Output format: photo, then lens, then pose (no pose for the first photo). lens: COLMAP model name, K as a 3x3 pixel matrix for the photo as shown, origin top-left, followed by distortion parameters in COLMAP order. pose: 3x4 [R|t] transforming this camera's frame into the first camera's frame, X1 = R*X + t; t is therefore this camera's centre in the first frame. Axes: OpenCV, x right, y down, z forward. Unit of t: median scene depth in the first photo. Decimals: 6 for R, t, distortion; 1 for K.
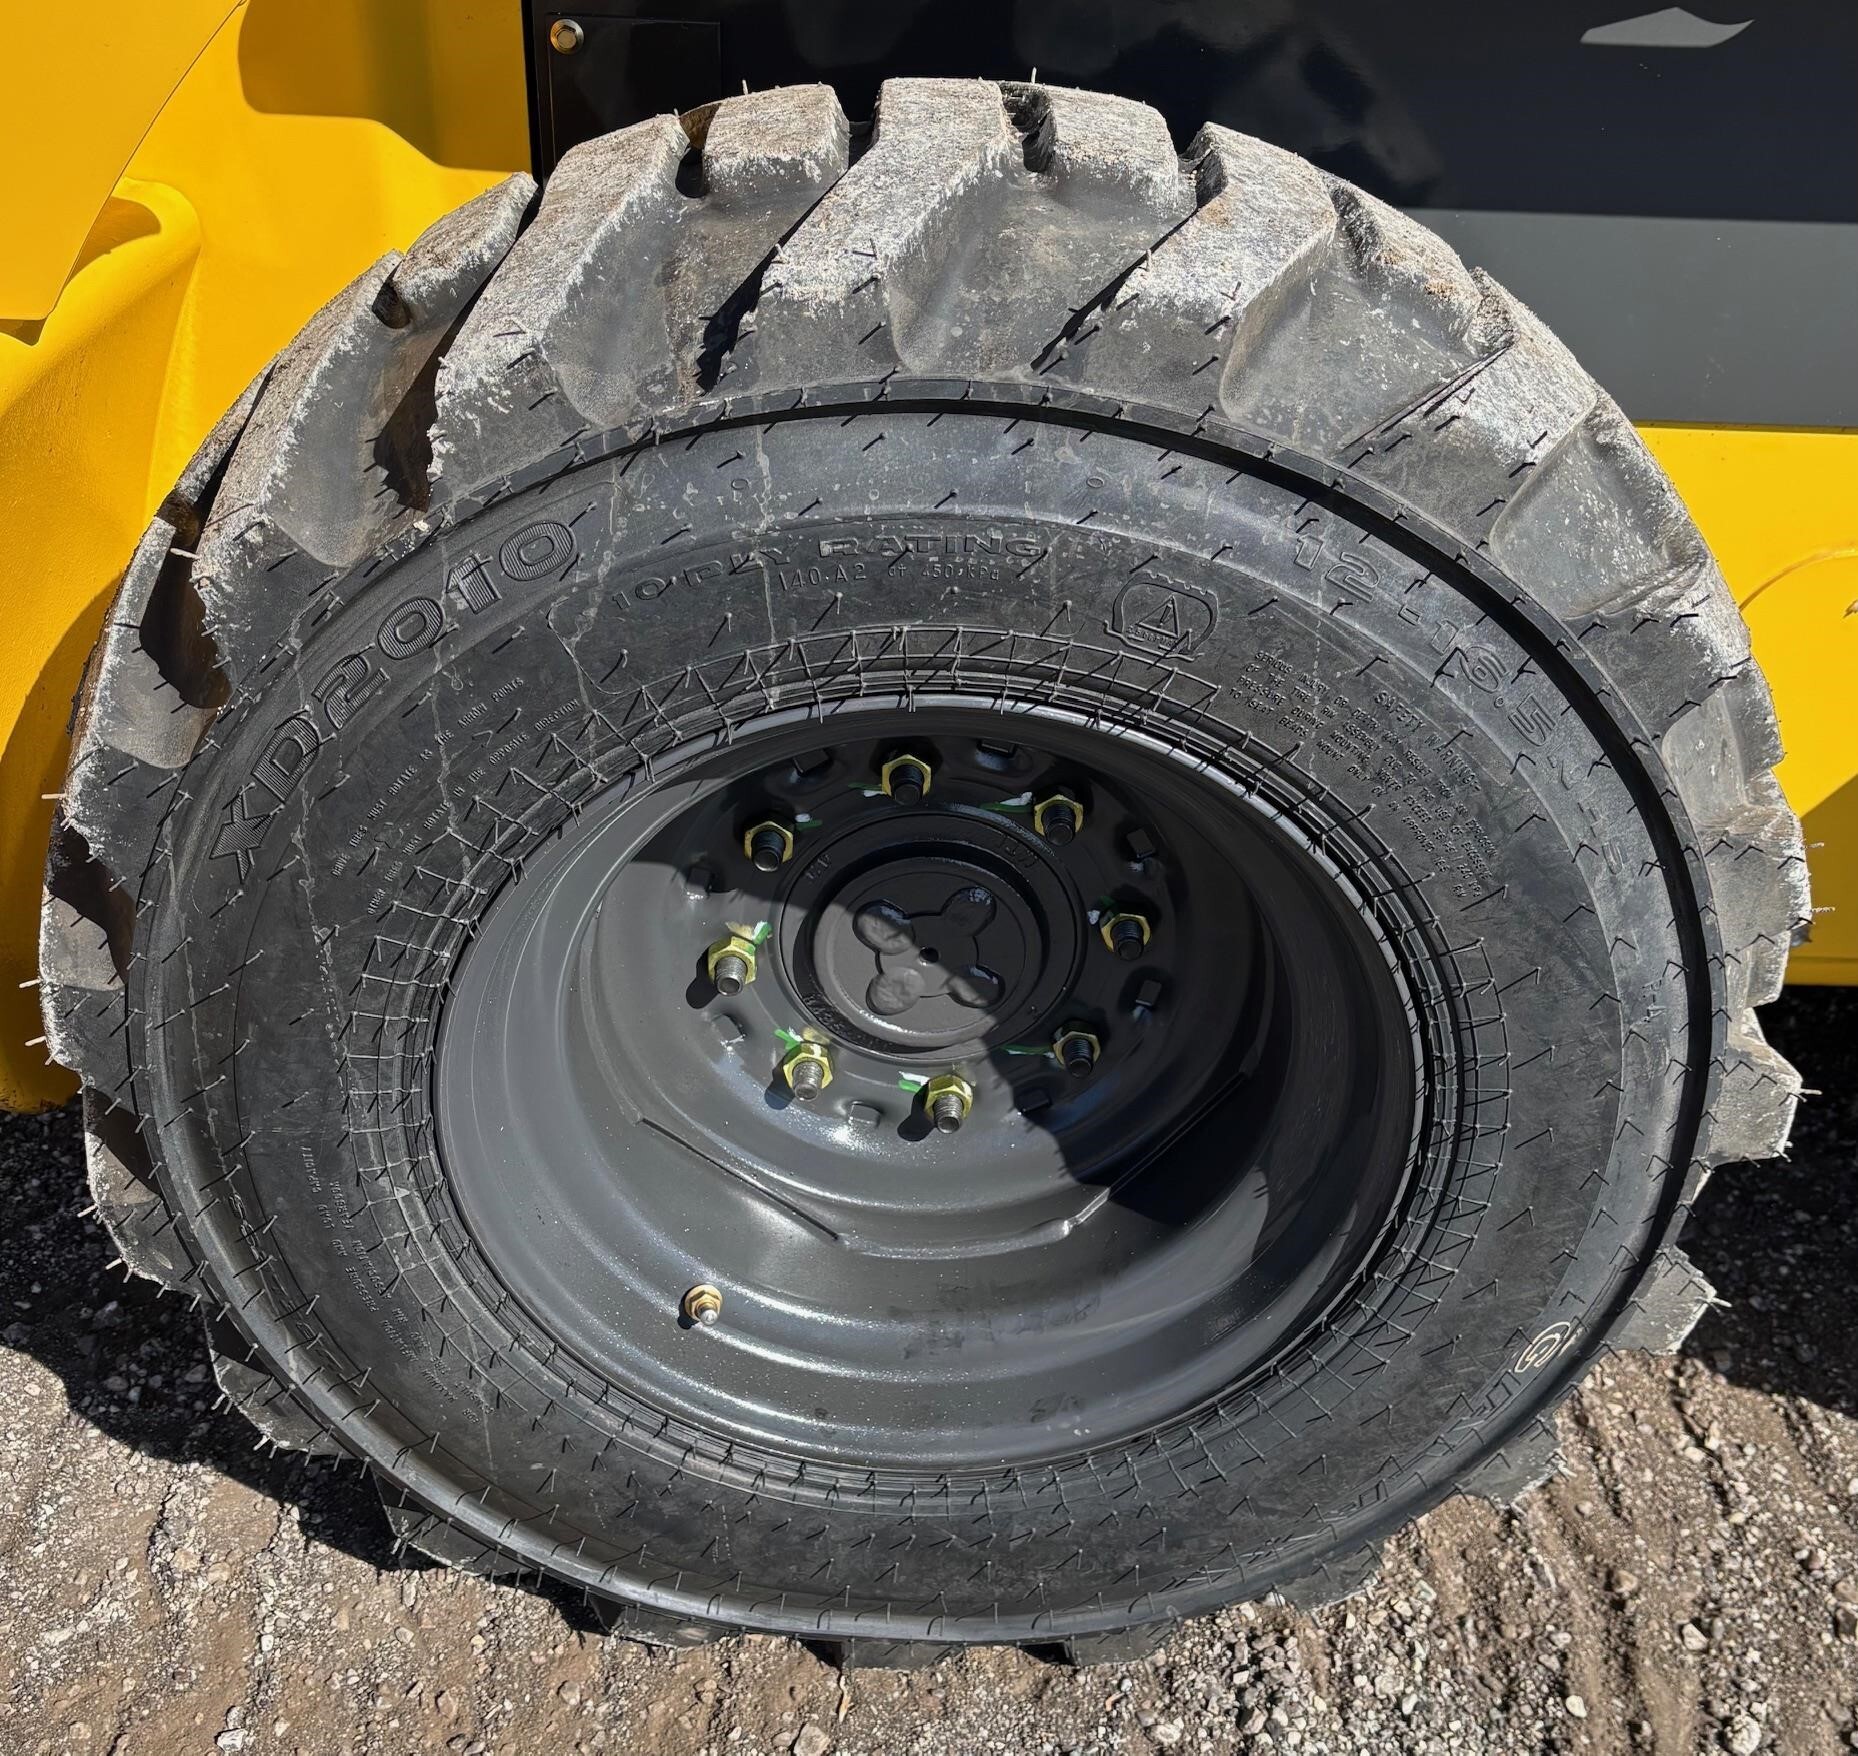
lens RADIAL K [[2273.2, 0, 929.0], [0, 2273.2, 878.0], [0, 0, 1]] dist [0.167641, -0.573450]
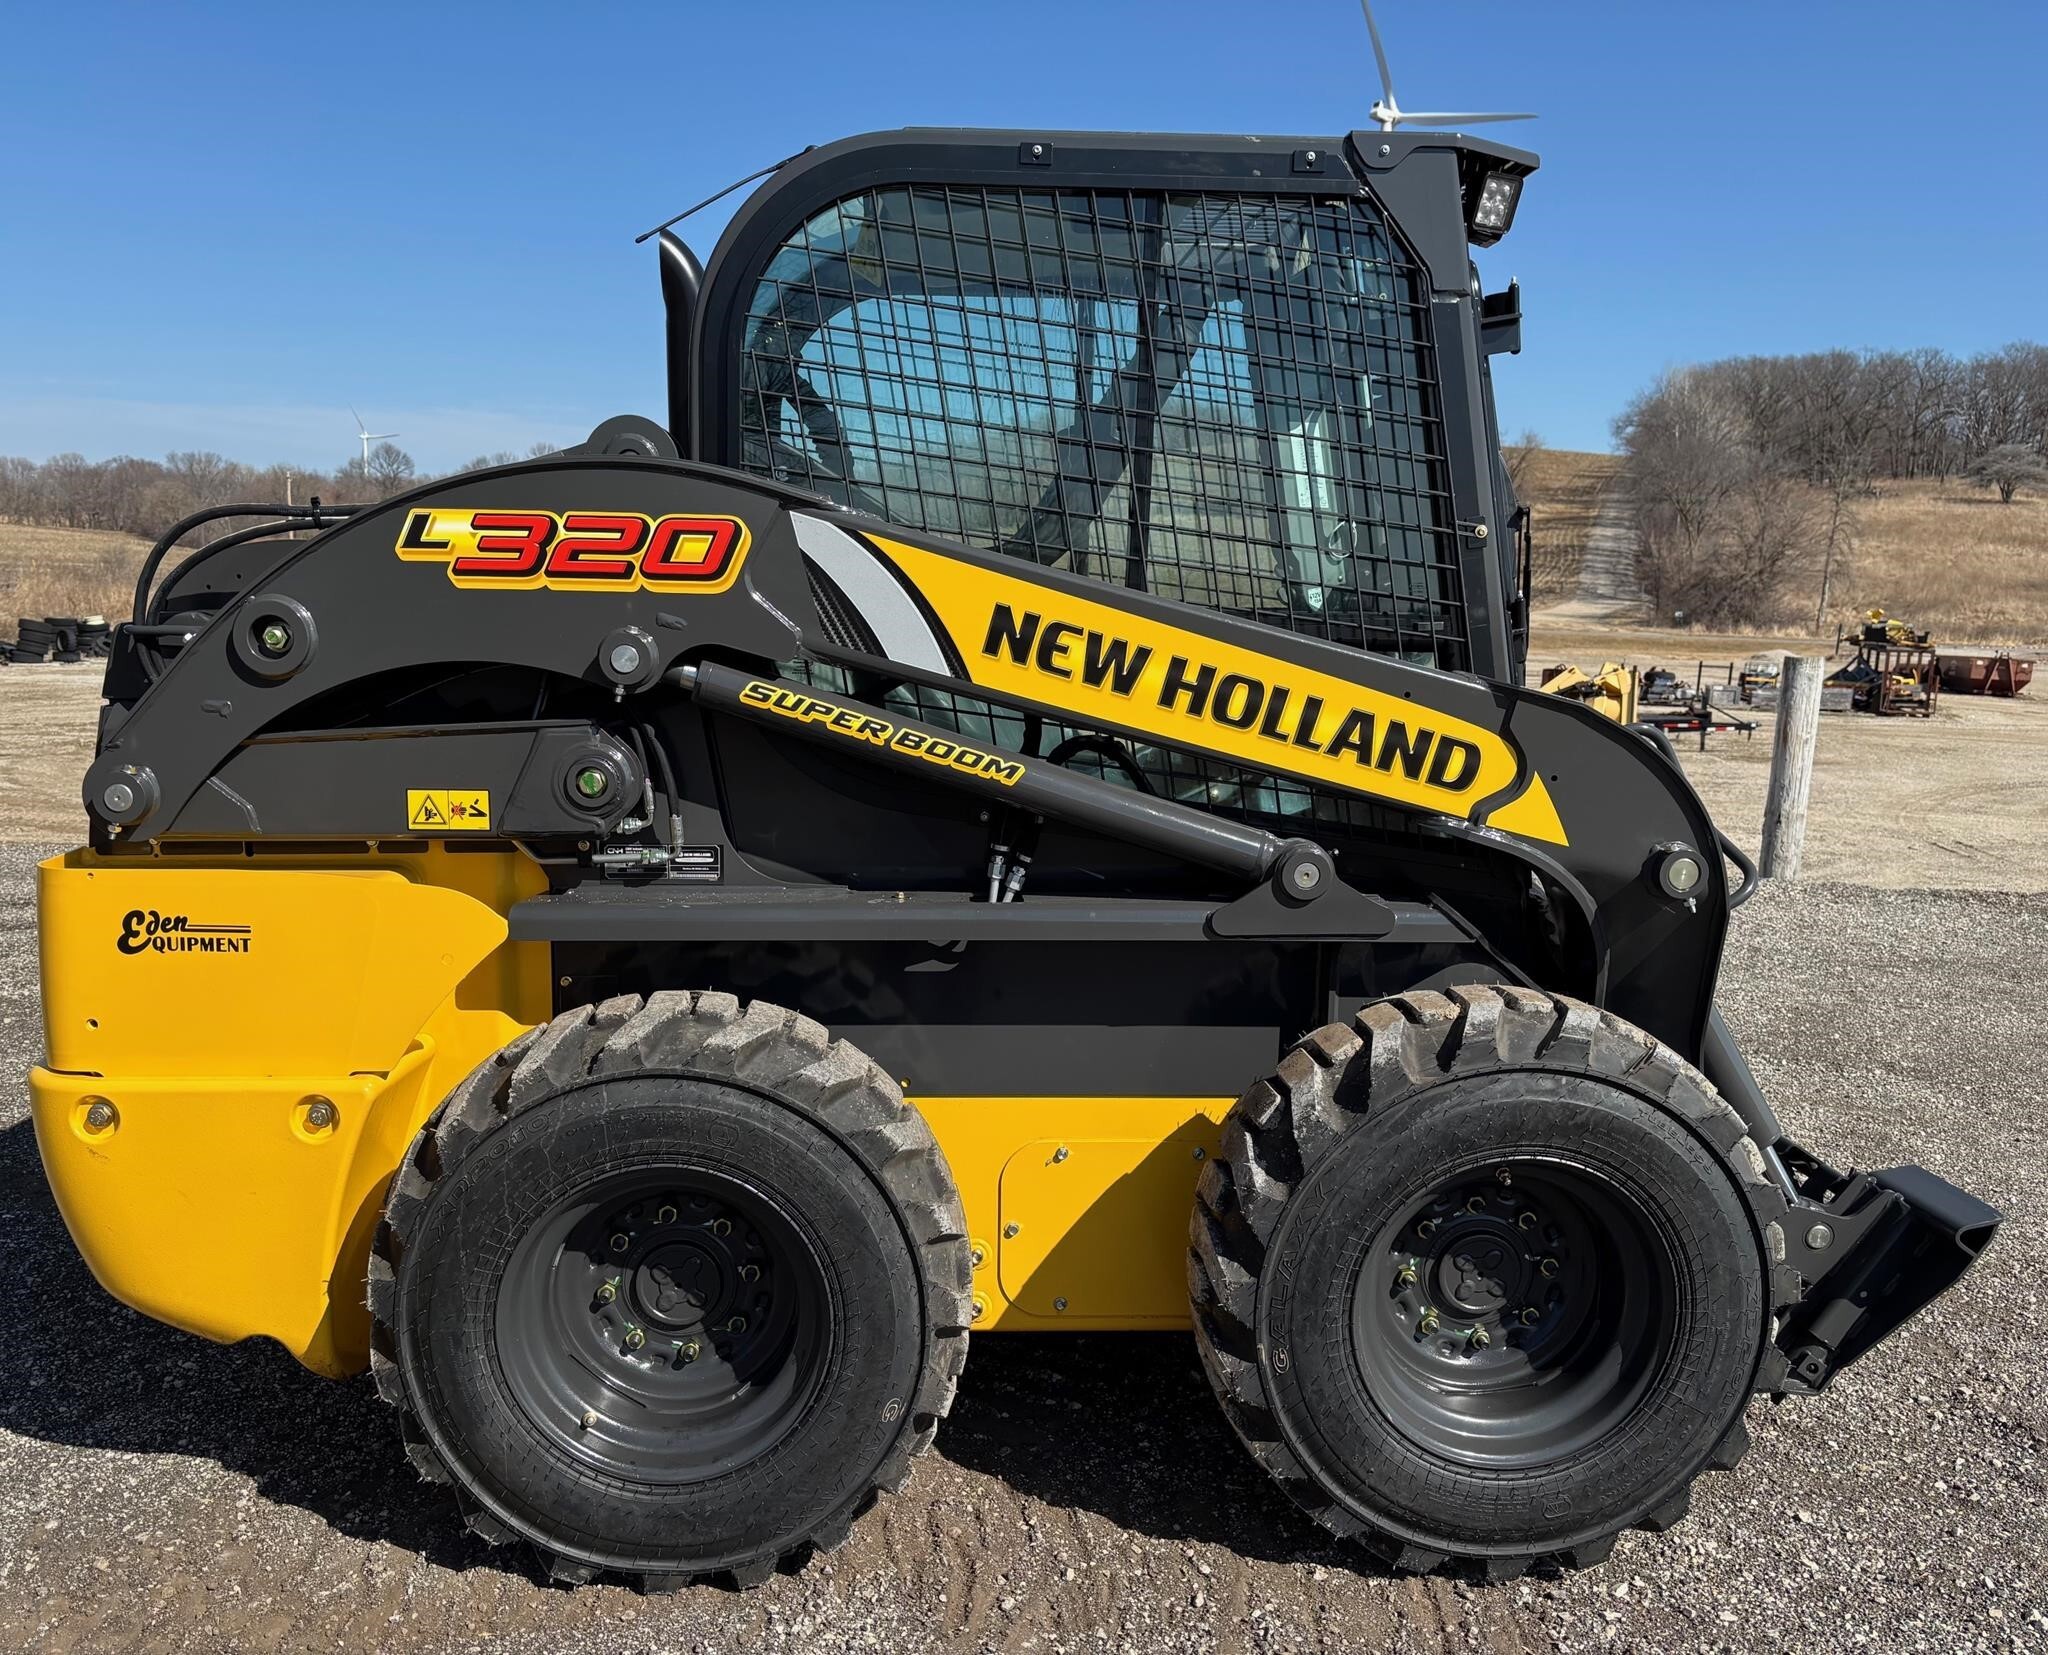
lens RADIAL K [[1688.0, 0, 1024.0], [0, 1688.0, 827.5], [0, 0, 1]] dist [0.094816, -0.169341]
pose [[0.996102, -0.028257, 0.083566, 0.334365], [0.060122, 0.910683, -0.408707, 0.509057], [-0.064553, 0.412138, 0.908832, -1.469194]]
